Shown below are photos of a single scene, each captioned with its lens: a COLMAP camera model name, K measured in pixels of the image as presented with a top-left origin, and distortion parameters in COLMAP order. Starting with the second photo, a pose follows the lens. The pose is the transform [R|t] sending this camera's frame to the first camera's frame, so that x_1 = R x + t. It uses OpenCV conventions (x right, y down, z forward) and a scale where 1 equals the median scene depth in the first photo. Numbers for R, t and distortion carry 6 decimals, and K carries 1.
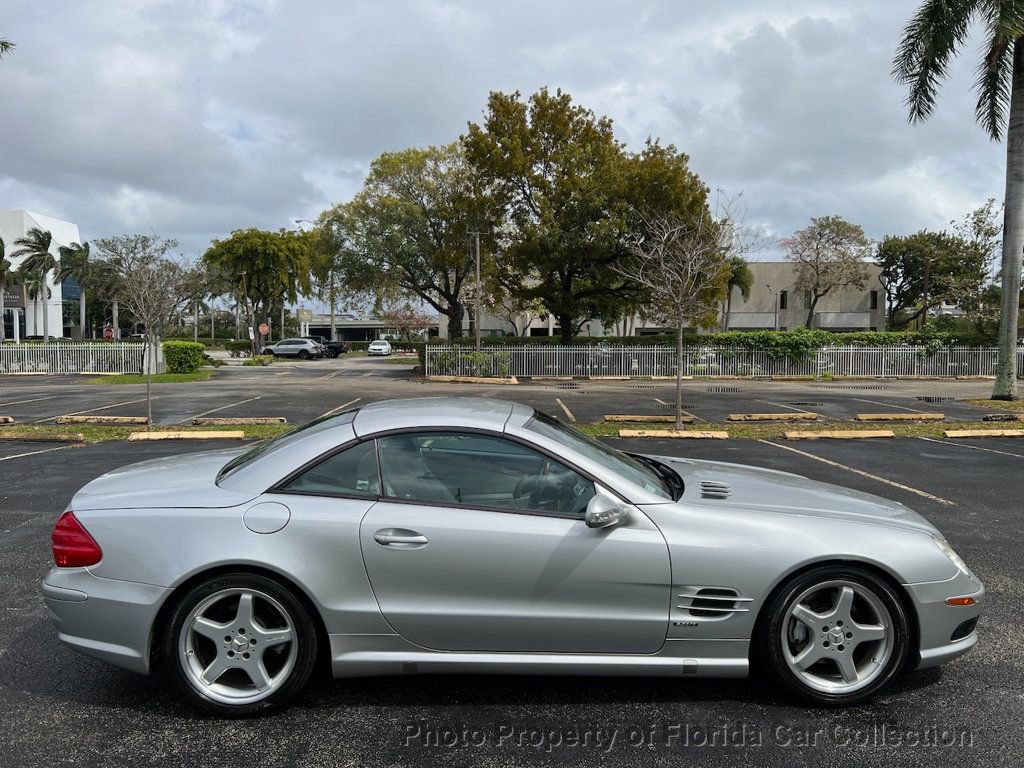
lens RADIAL K [[767.0, 0, 509.9], [0, 767.0, 388.7], [0, 0, 1]] dist [0.056887, -0.049032]
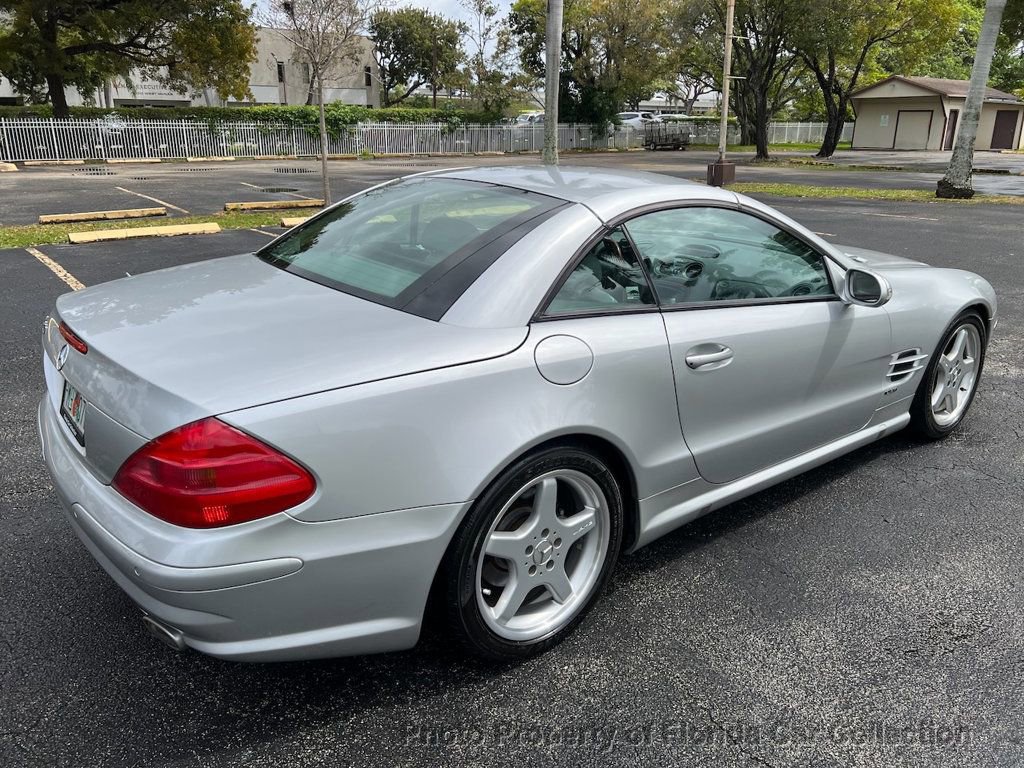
lens RADIAL K [[782.1, 0, 523.0], [0, 782.1, 362.7], [0, 0, 1]] dist [0.057488, -0.058703]
pose [[0.795278, -0.174385, 0.580623, -0.066130], [0.032641, 0.968664, 0.246222, 0.000860], [-0.605366, -0.176863, 0.776049, 0.047759]]
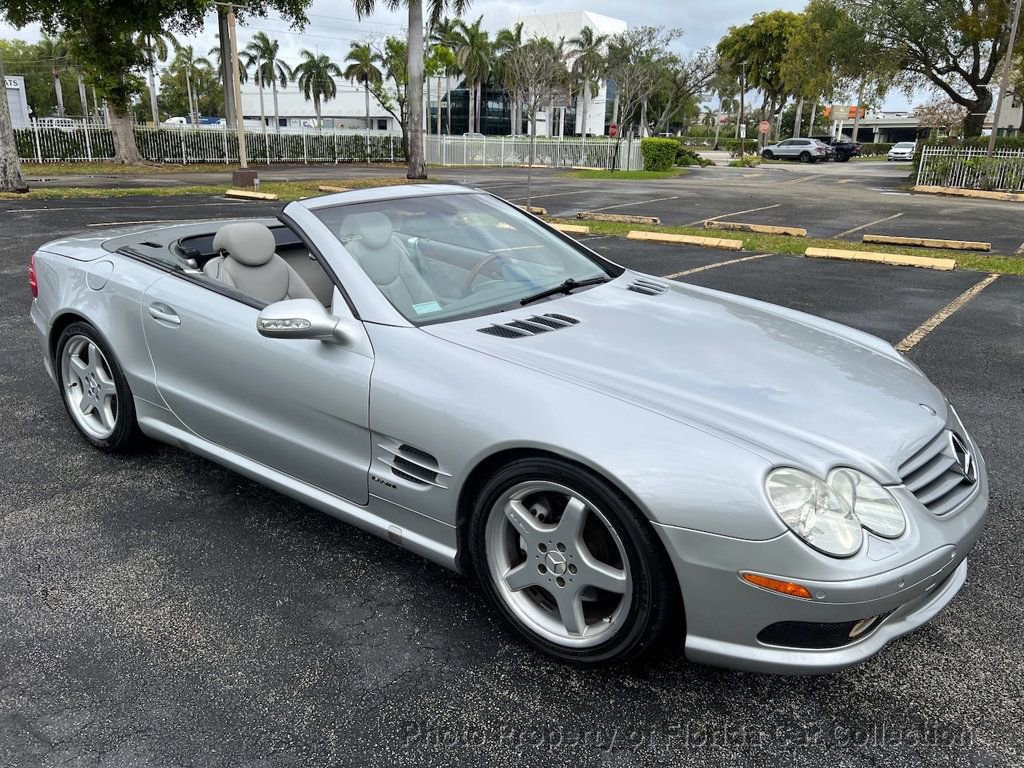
lens RADIAL K [[767.0, 0, 509.9], [0, 767.0, 388.7], [0, 0, 1]] dist [0.056887, -0.049032]
pose [[0.787541, 0.208034, -0.580087, 0.069644], [-0.061034, 0.963001, 0.262495, 0.000740], [0.613233, -0.171321, 0.771100, 0.047121]]
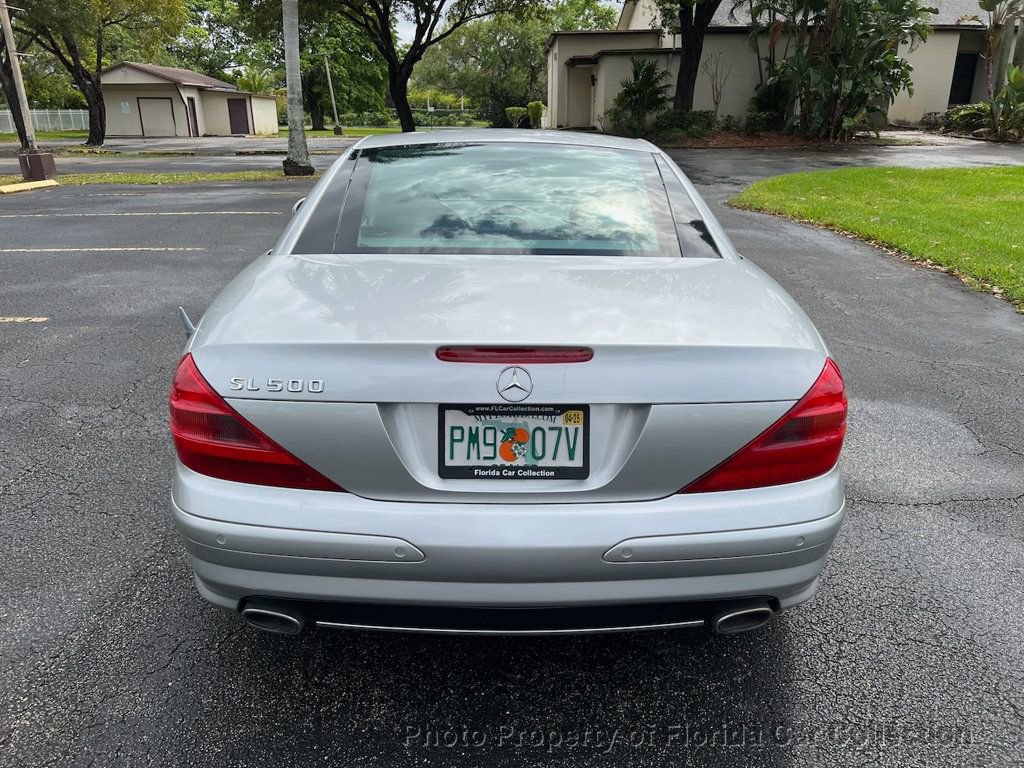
lens RADIAL K [[781.7, 0, 513.3], [0, 781.7, 371.6], [0, 0, 1]] dist [0.057786, -0.060012]
pose [[0.027804, -0.315047, 0.948669, -0.099384], [0.065485, 0.947571, 0.312763, -0.000239], [-0.997466, 0.053427, 0.046977, 0.110092]]
